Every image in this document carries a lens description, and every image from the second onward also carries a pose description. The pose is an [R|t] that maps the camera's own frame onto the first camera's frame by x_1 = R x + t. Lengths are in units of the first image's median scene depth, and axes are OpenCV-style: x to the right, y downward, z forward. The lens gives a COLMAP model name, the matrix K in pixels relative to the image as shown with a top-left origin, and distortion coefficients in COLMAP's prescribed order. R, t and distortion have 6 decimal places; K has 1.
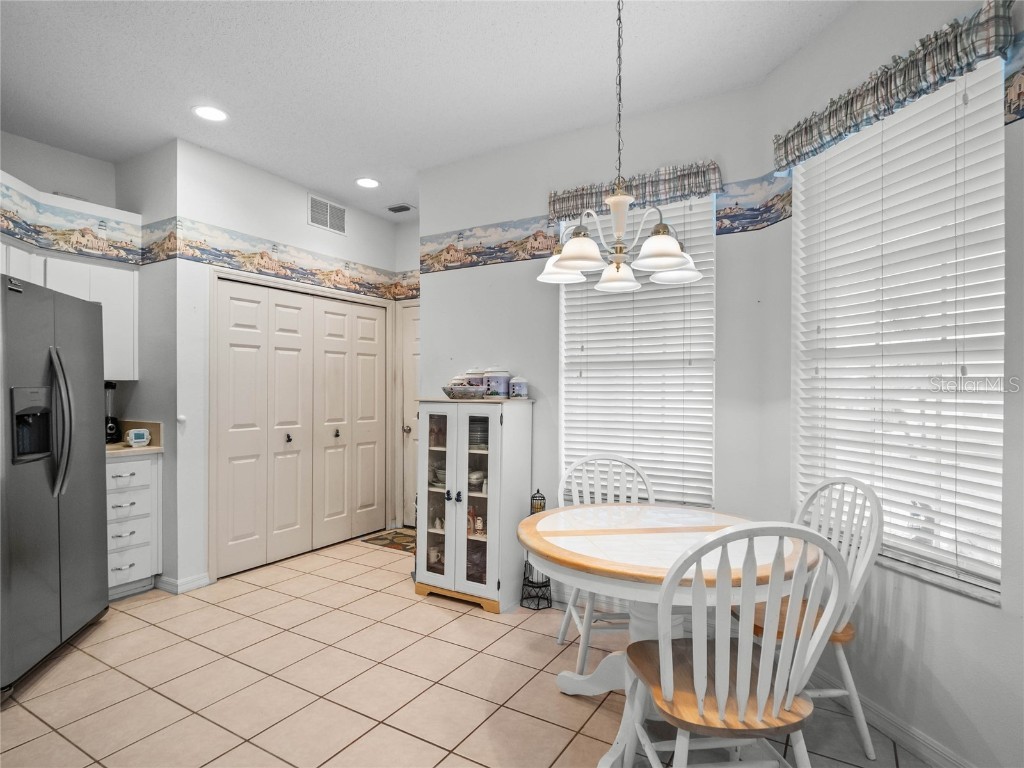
lens RADIAL K [[554.8, 0, 508.0], [0, 554.8, 390.2], [0, 0, 1]] dist [-0.000029, -0.003396]
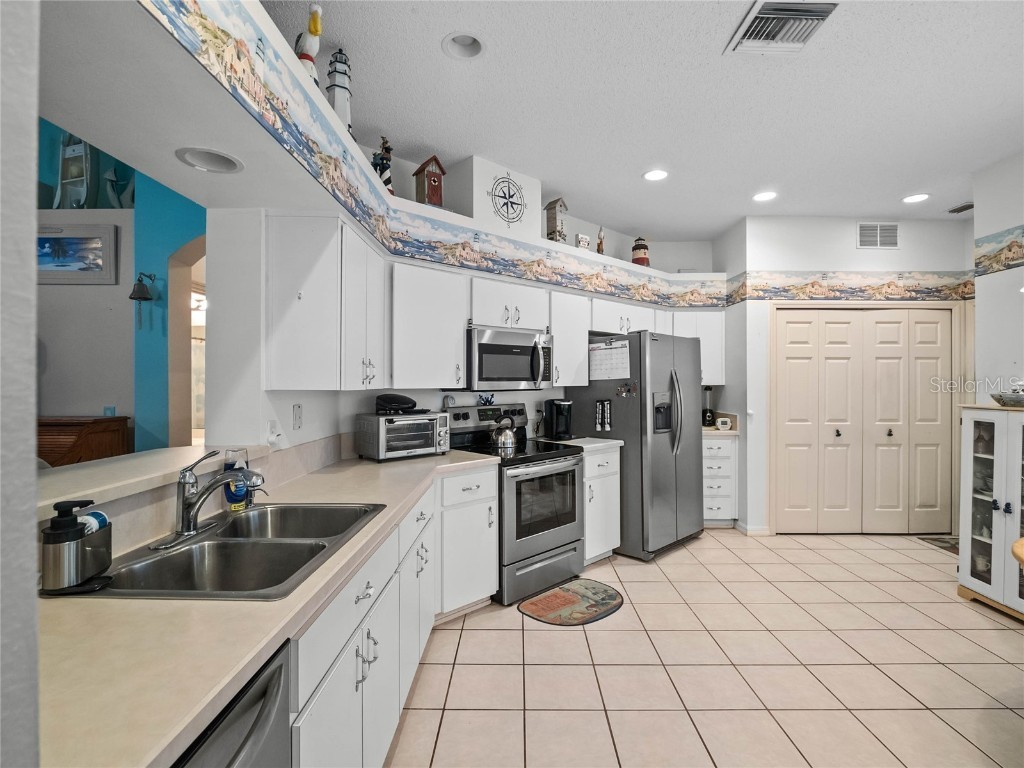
lens RADIAL K [[498.5, 0, 512.0], [0, 498.5, 384.0], [0, 0, 1]] dist [-0.009377, -0.001734]
pose [[0.504907, 0.000165, -0.863174, 0.205390], [-0.000618, 1.000000, -0.000170, -0.021862], [0.863174, 0.000619, 0.504907, -0.169247]]
